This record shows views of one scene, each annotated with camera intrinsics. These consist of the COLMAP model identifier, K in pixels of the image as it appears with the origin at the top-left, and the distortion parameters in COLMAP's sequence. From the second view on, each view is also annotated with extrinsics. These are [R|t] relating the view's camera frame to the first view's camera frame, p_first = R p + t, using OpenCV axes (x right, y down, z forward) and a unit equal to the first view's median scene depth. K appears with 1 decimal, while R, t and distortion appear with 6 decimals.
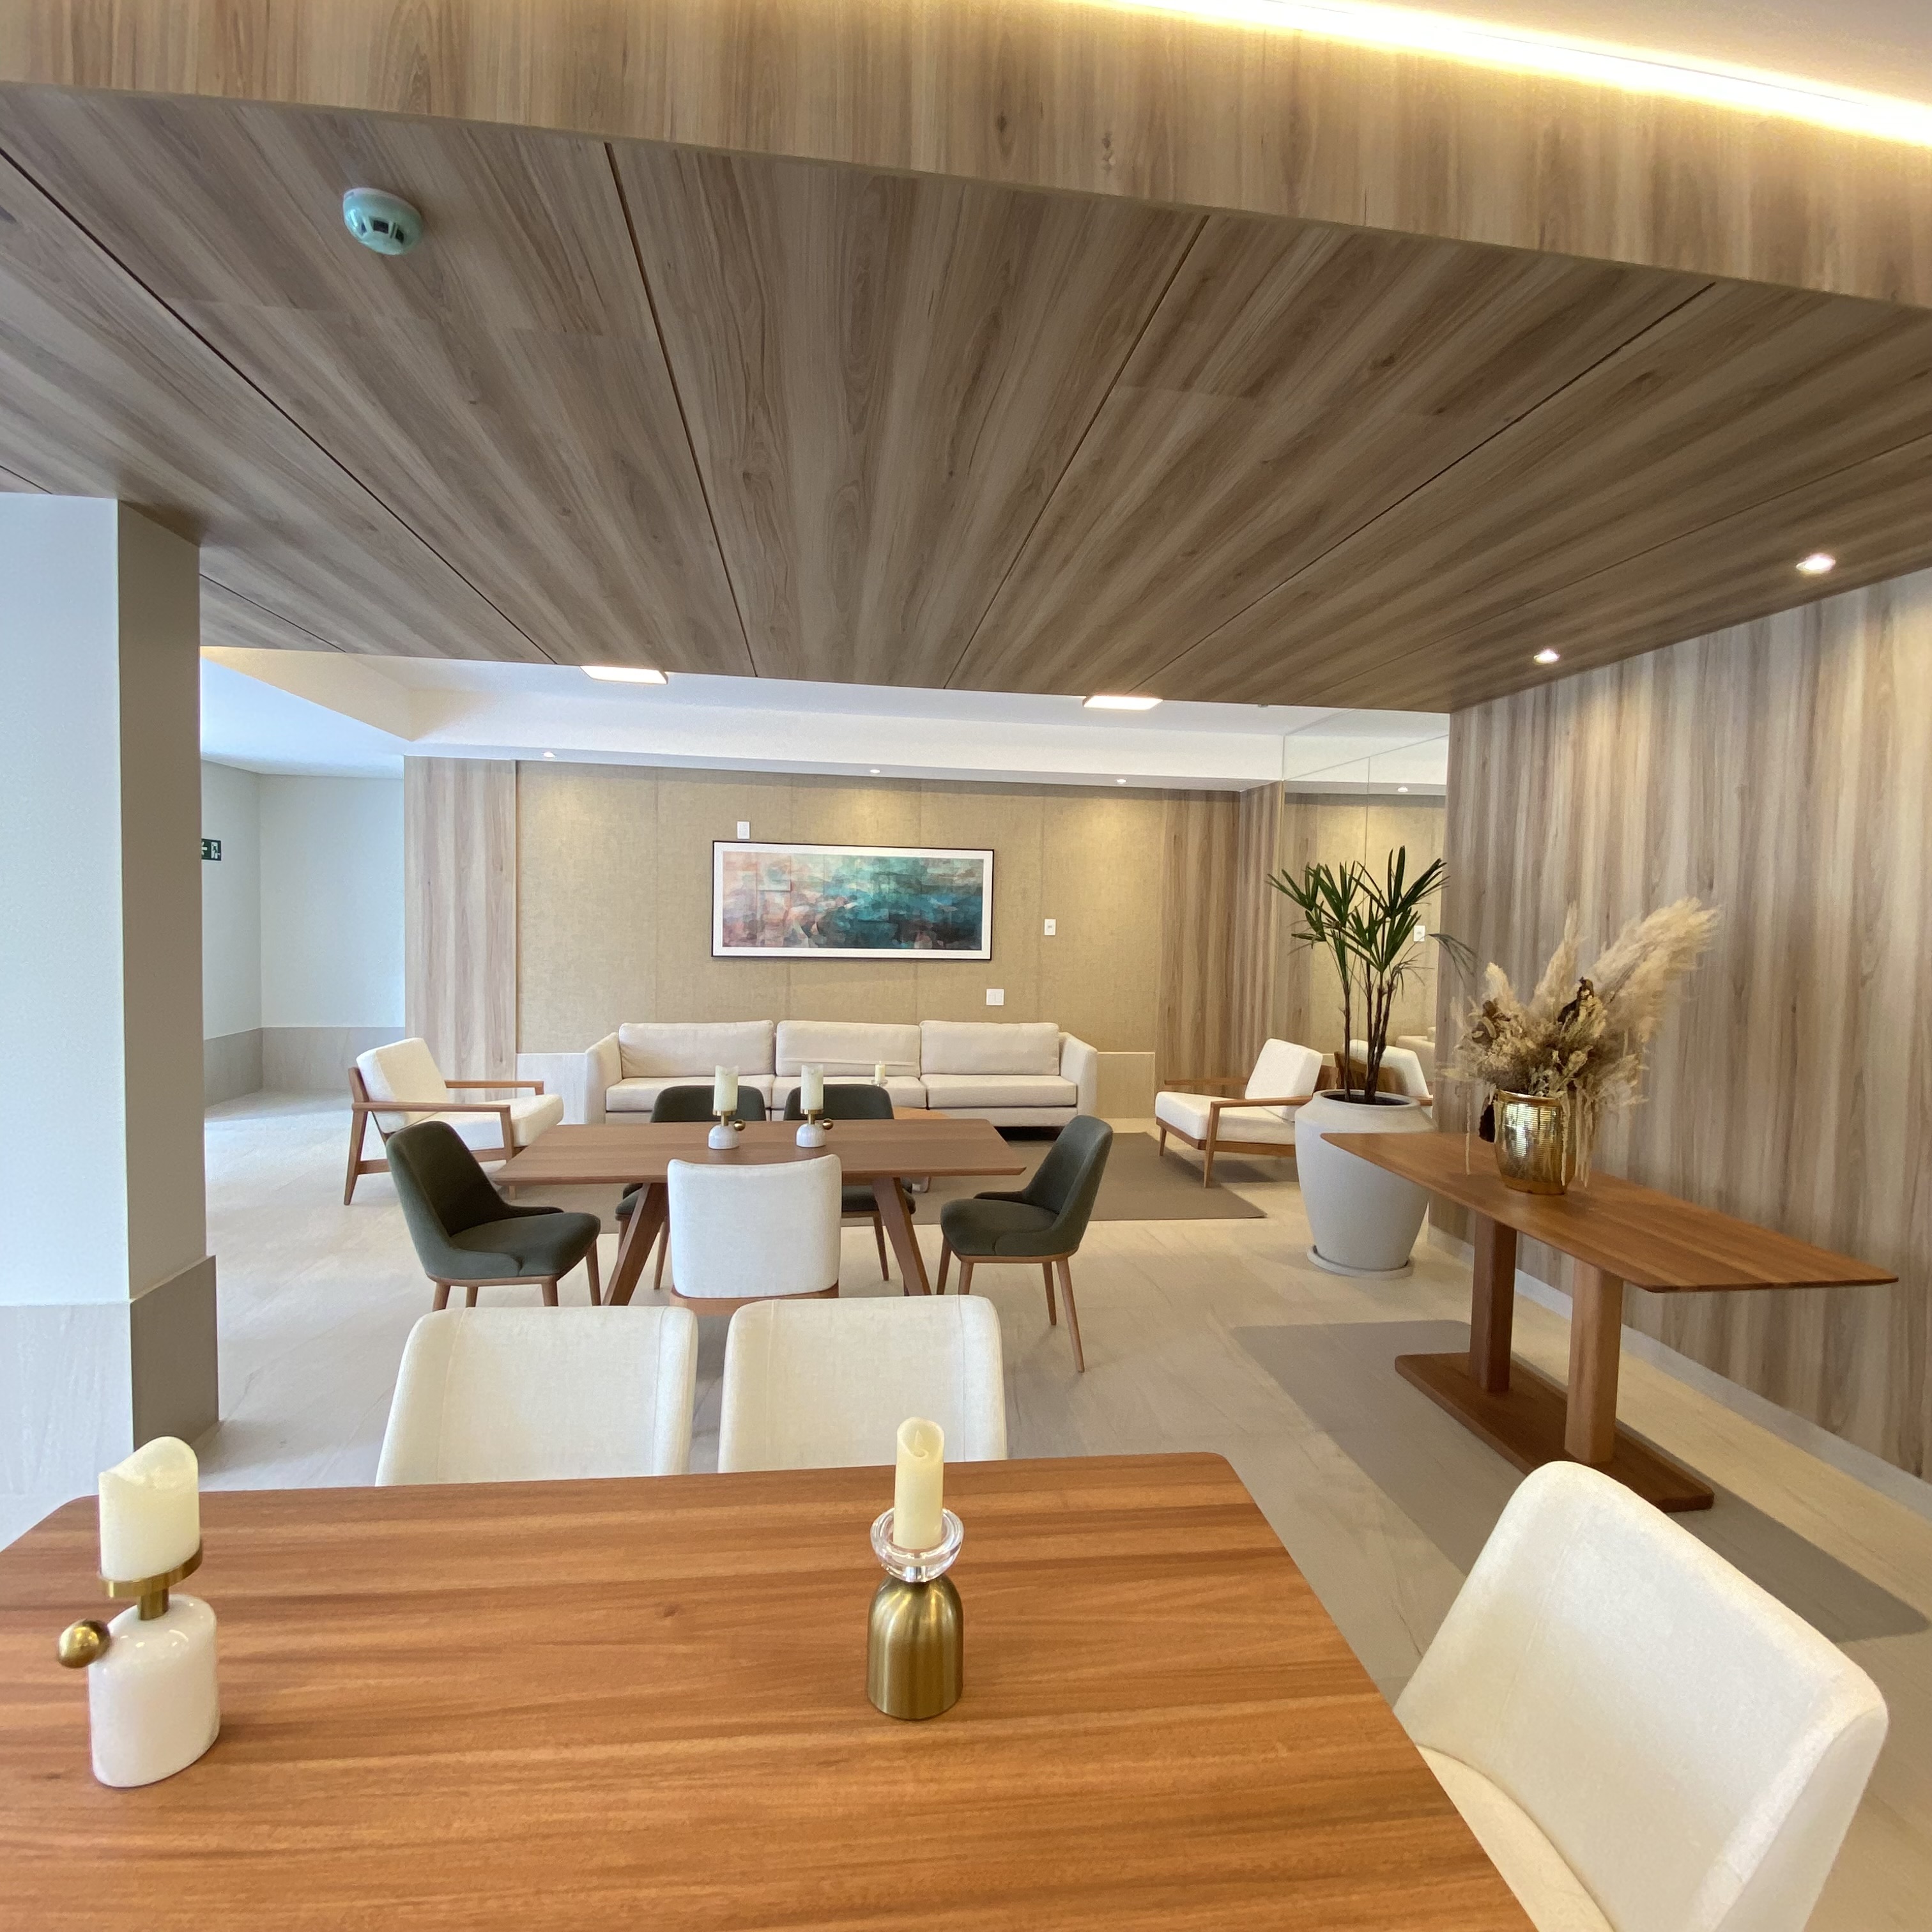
lens RADIAL K [[1048.2, 0, 968.3], [0, 1048.2, 960.6], [0, 0, 1]] dist [0.035385, -0.028157]
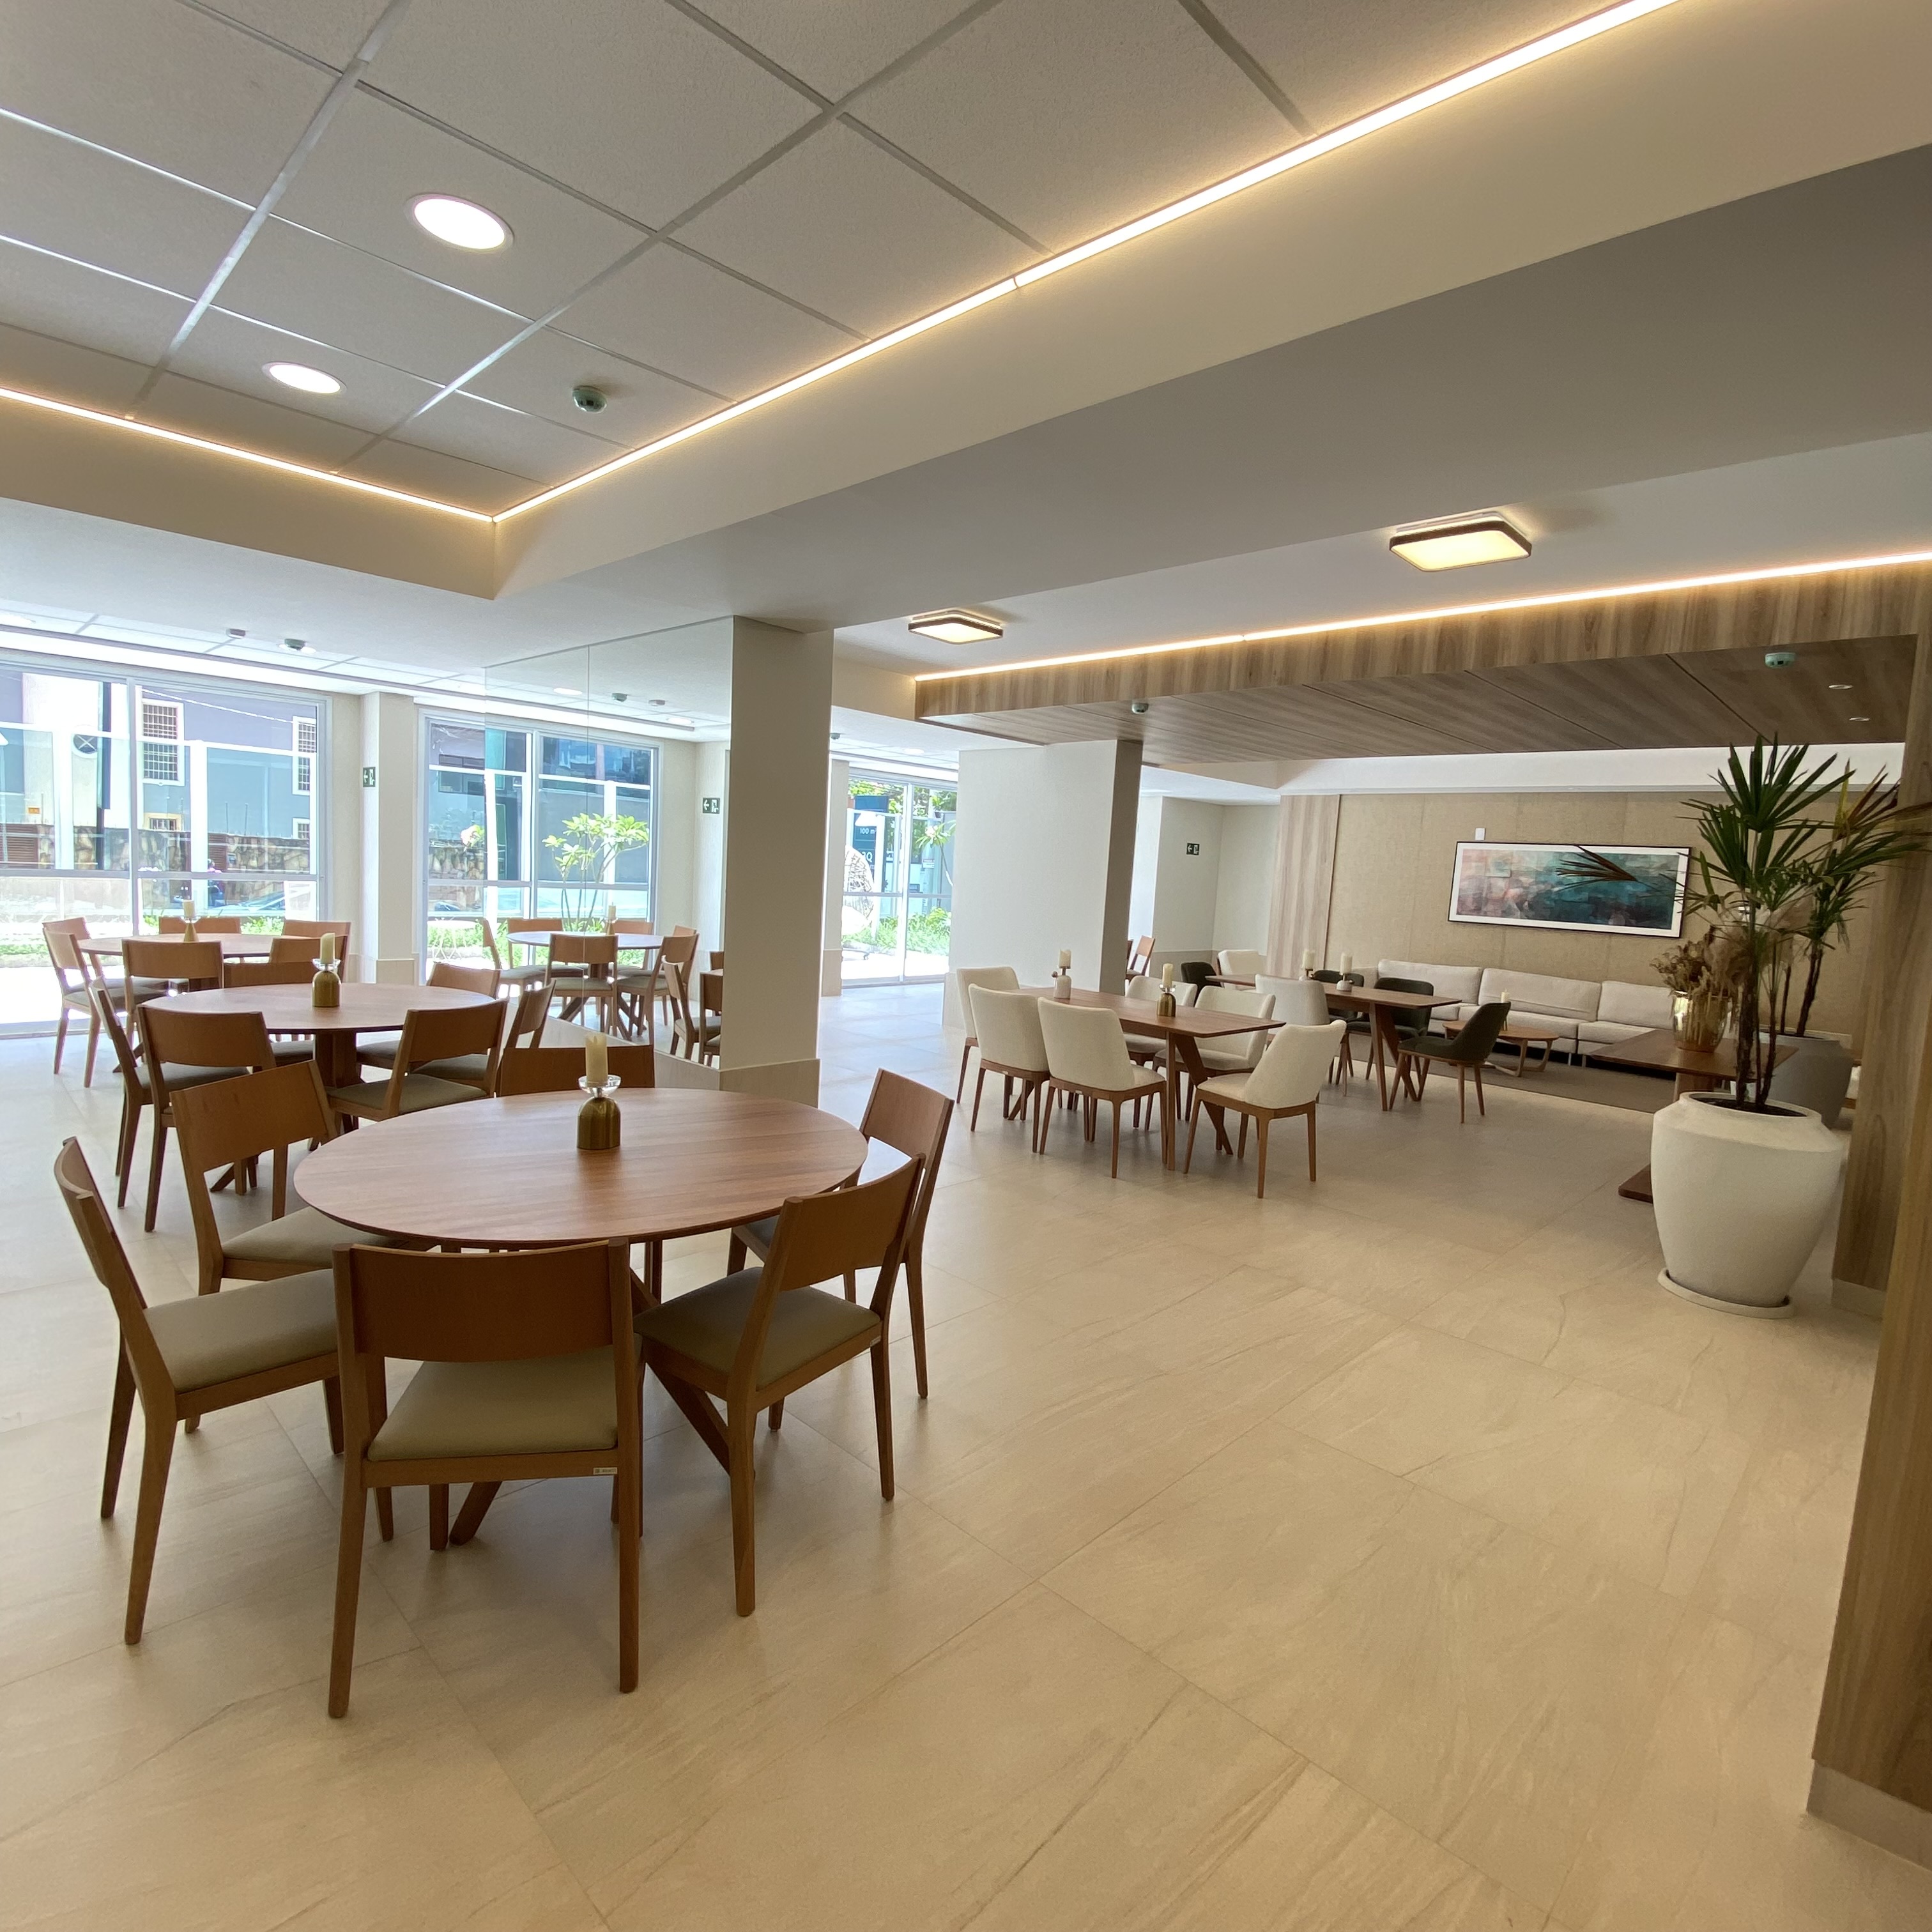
lens RADIAL K [[1048.2, 0, 958.5], [0, 1048.2, 962.2], [0, 0, 1]] dist [0.035385, -0.028157]
pose [[0.601774, 0.088517, -0.793746, 0.516679], [-0.080665, 0.995493, 0.049860, 0.035424], [0.794582, 0.034023, 0.606202, -0.432828]]
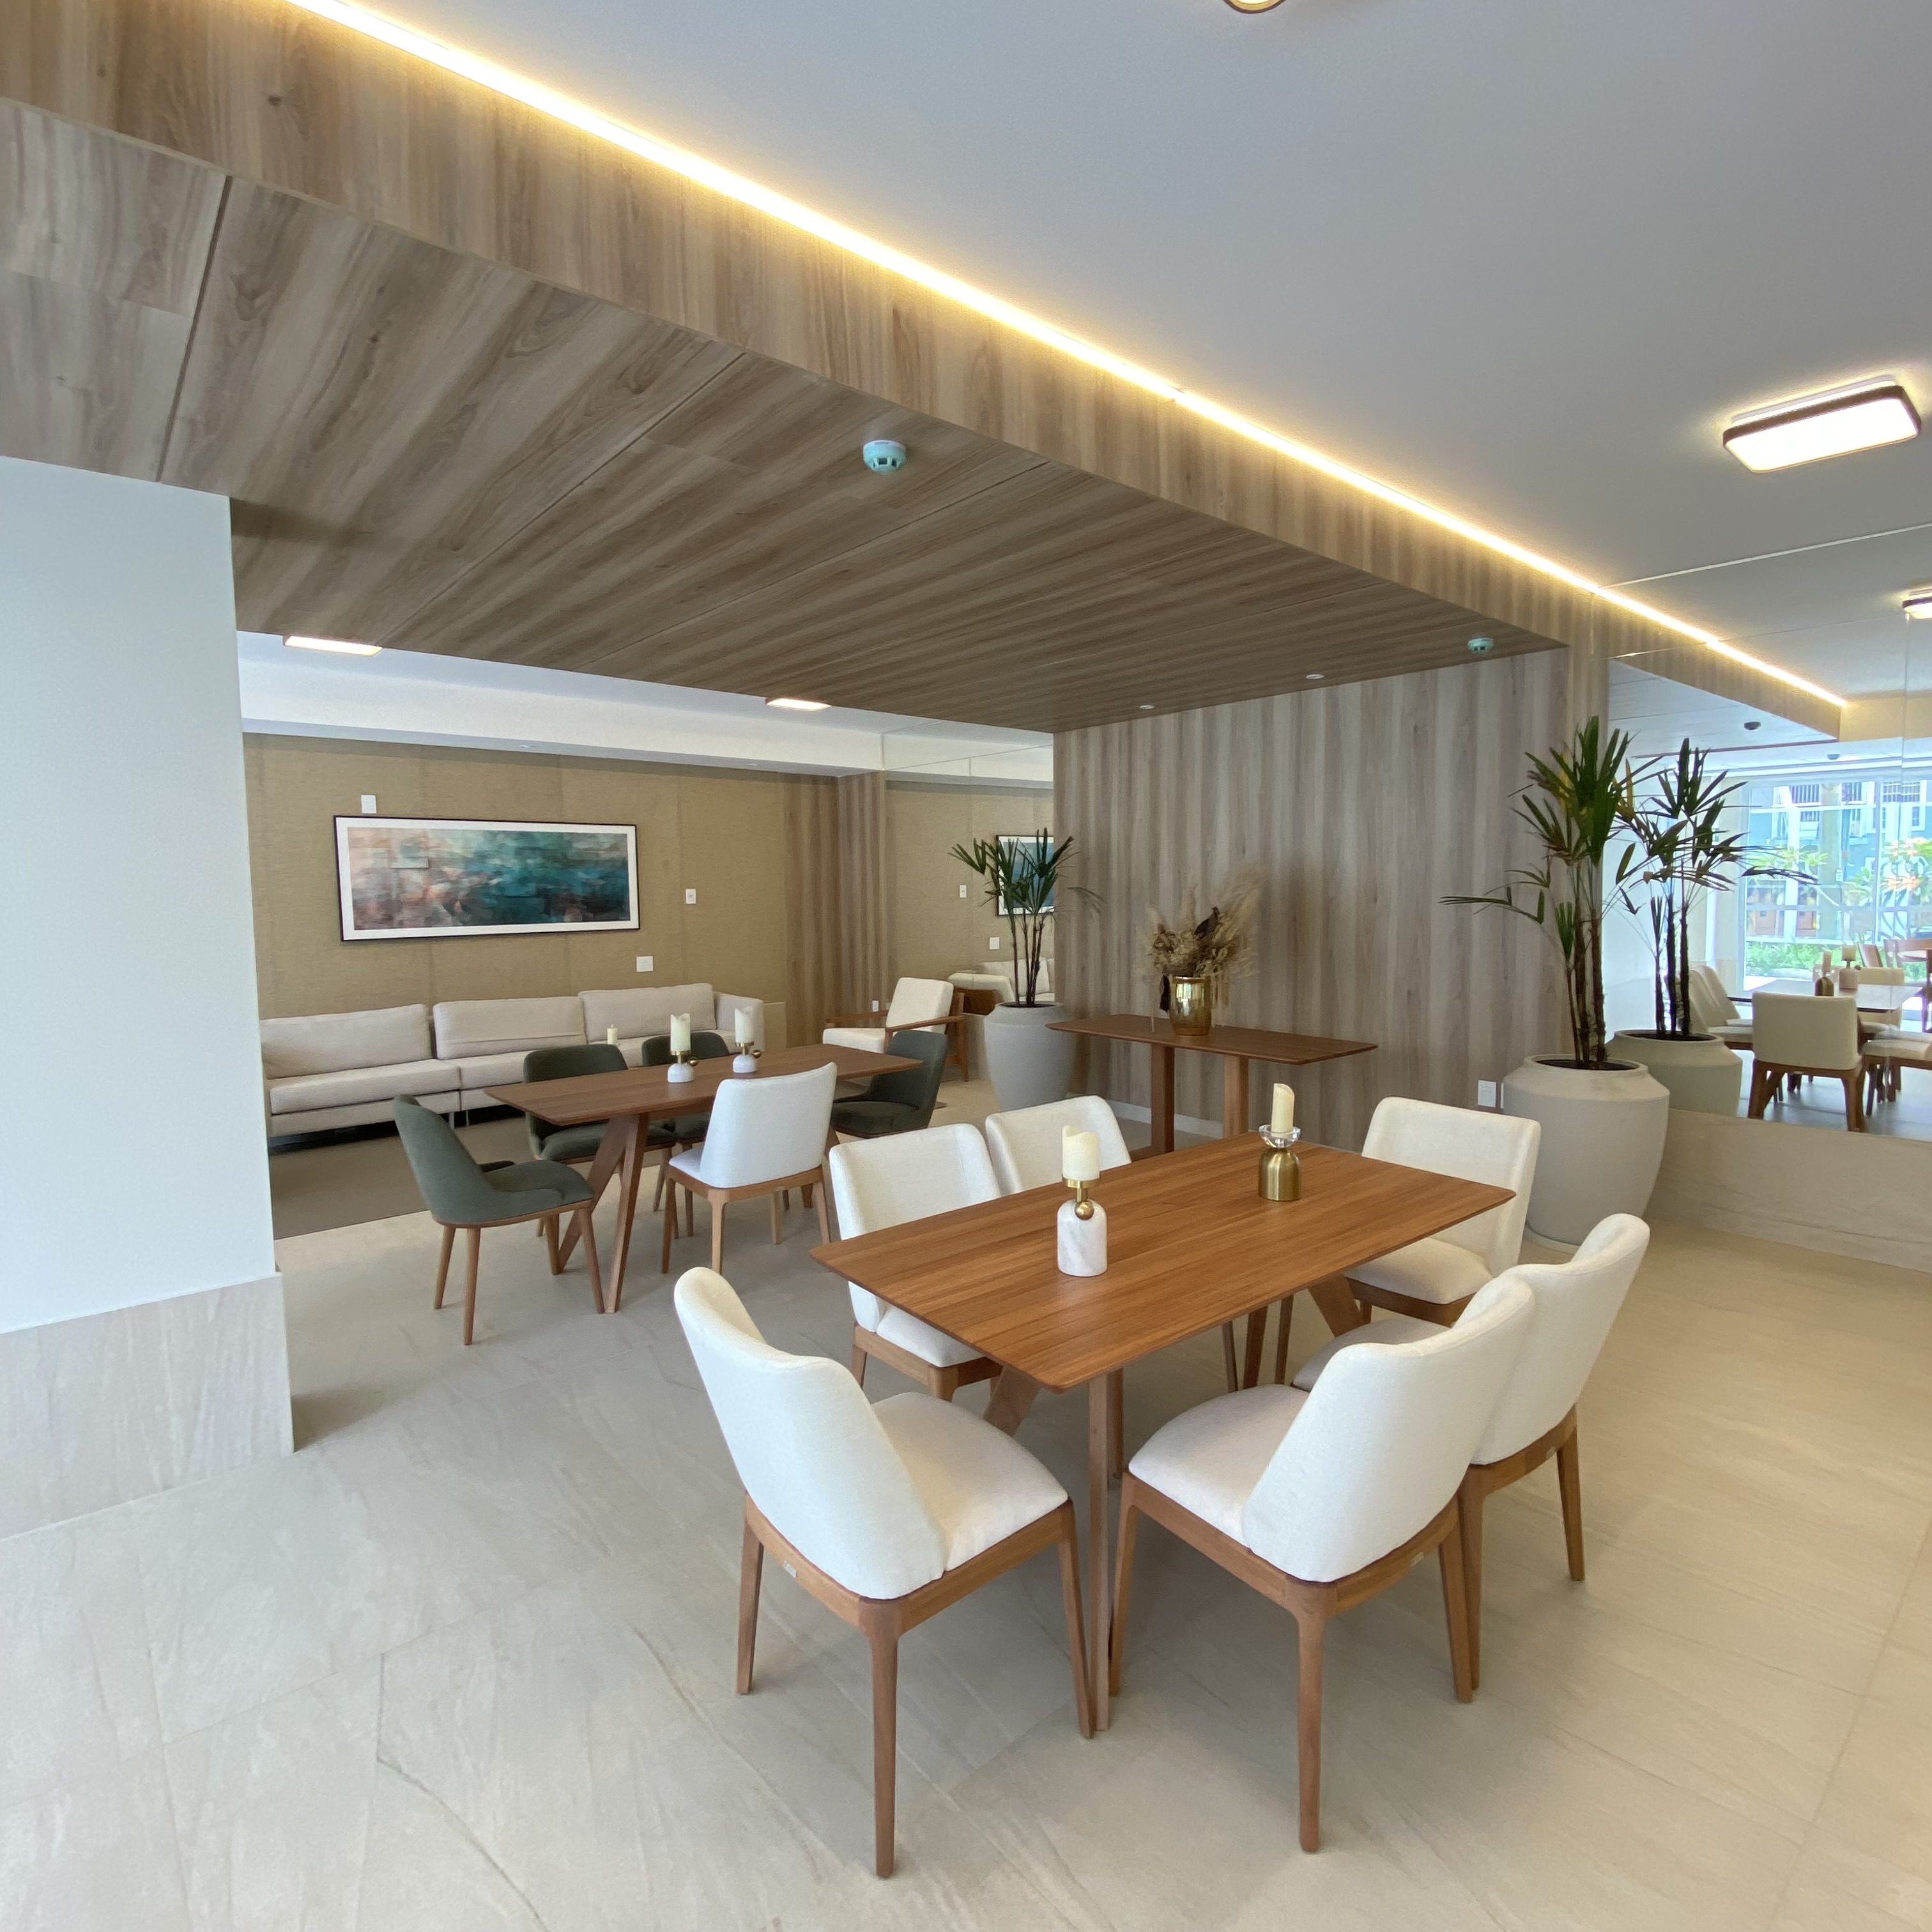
lens RADIAL K [[1048.2, 0, 985.0], [0, 1048.2, 954.4], [0, 0, 1]] dist [0.035385, -0.028157]
pose [[0.835453, -0.067432, 0.545409, -0.278466], [0.054965, 0.997720, 0.039158, 0.002845], [-0.546806, -0.002736, 0.837255, -0.091245]]
